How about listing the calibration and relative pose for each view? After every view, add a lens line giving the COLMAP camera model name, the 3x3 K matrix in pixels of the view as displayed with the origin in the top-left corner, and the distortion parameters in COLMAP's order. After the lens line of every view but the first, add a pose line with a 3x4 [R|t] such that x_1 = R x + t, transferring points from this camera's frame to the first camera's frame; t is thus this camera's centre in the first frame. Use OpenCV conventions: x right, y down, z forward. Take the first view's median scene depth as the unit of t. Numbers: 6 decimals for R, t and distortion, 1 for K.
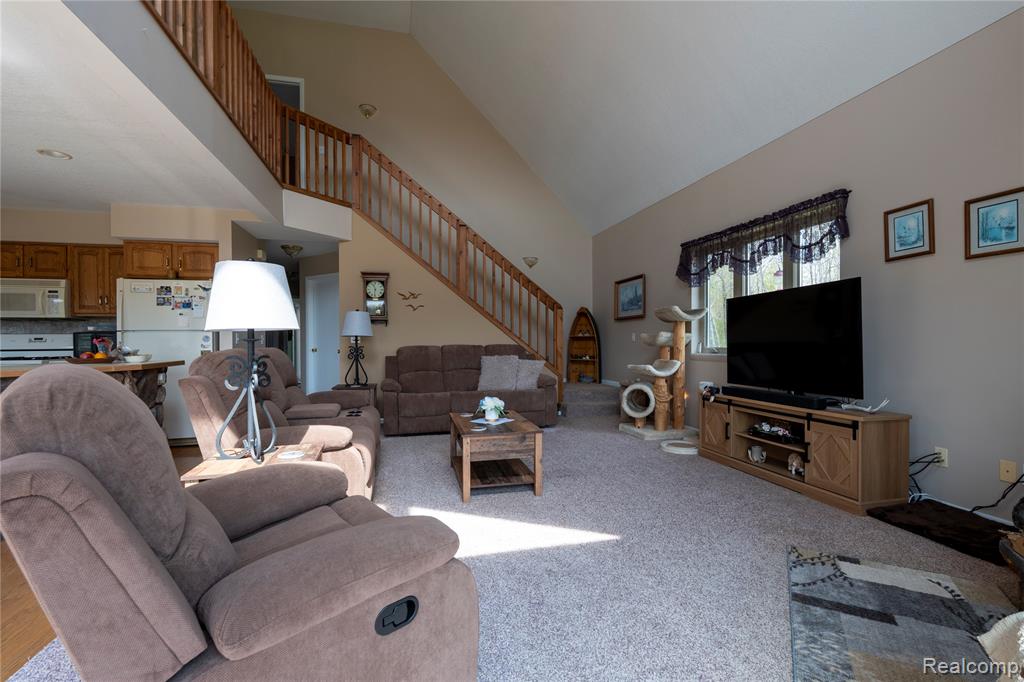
lens RADIAL K [[456.5, 0, 509.6], [0, 456.5, 341.2], [0, 0, 1]] dist [-0.000603, -0.000093]
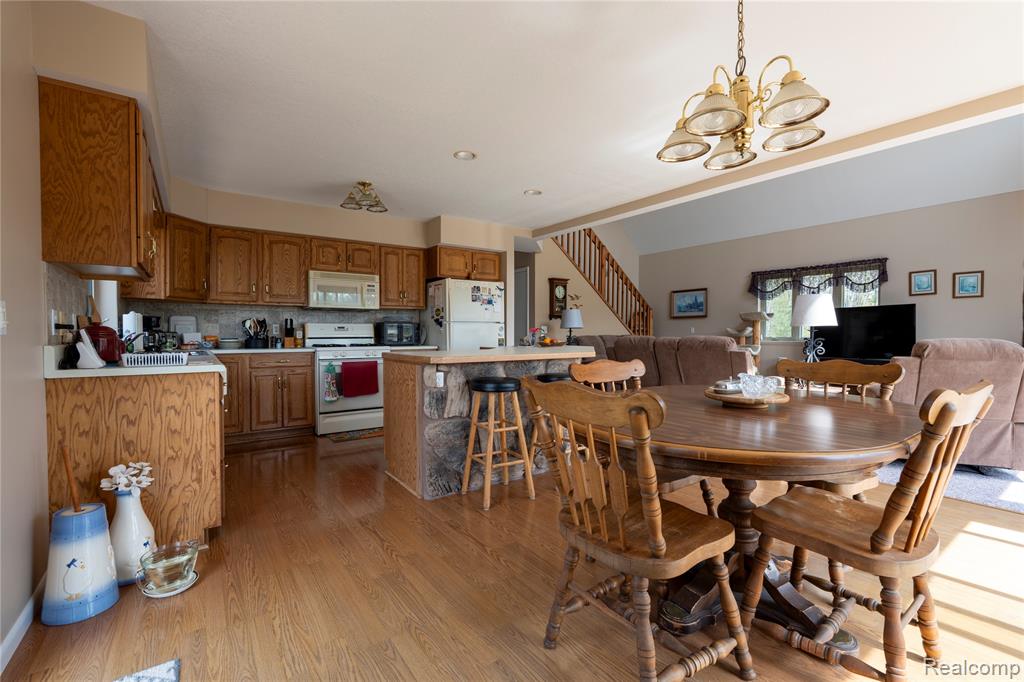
lens RADIAL K [[444.8, 0, 513.1], [0, 444.8, 341.9], [0, 0, 1]] dist [-0.004221, -0.000029]
pose [[0.928457, -0.002064, 0.371434, -1.074382], [-0.004648, 0.999842, 0.017175, 0.008925], [-0.371411, -0.017673, 0.928300, -0.150242]]
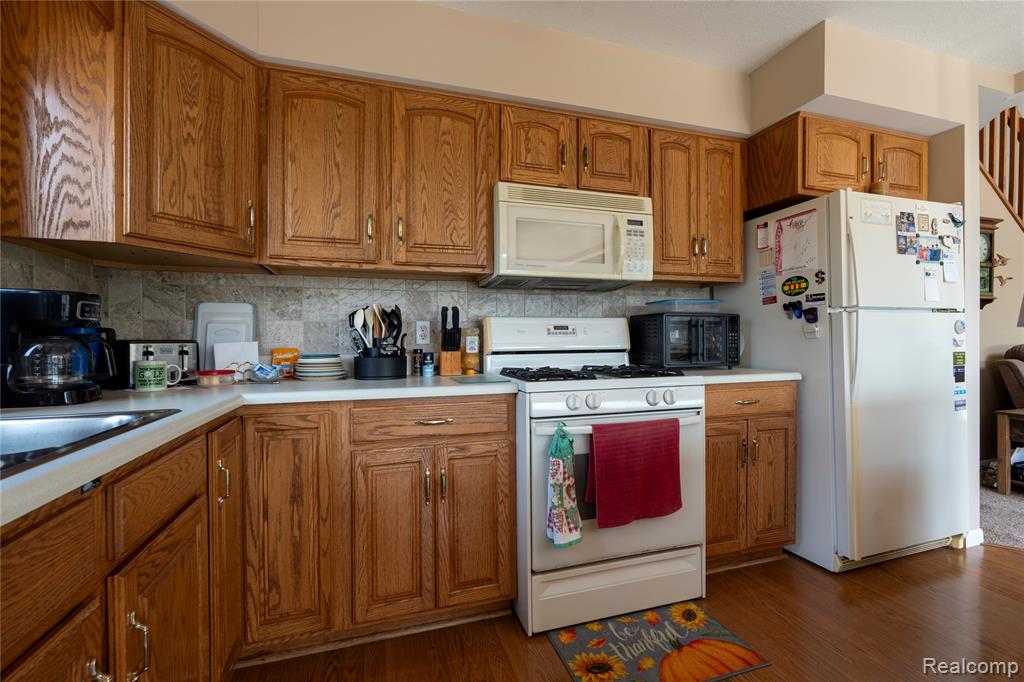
lens RADIAL K [[444.8, 0, 513.1], [0, 444.8, 341.9], [0, 0, 1]] dist [-0.004221, -0.000029]
pose [[0.997475, -0.001517, 0.071002, -1.143744], [0.001205, 0.999989, 0.004427, 0.007391], [-0.071008, -0.004330, 0.997466, 0.564331]]
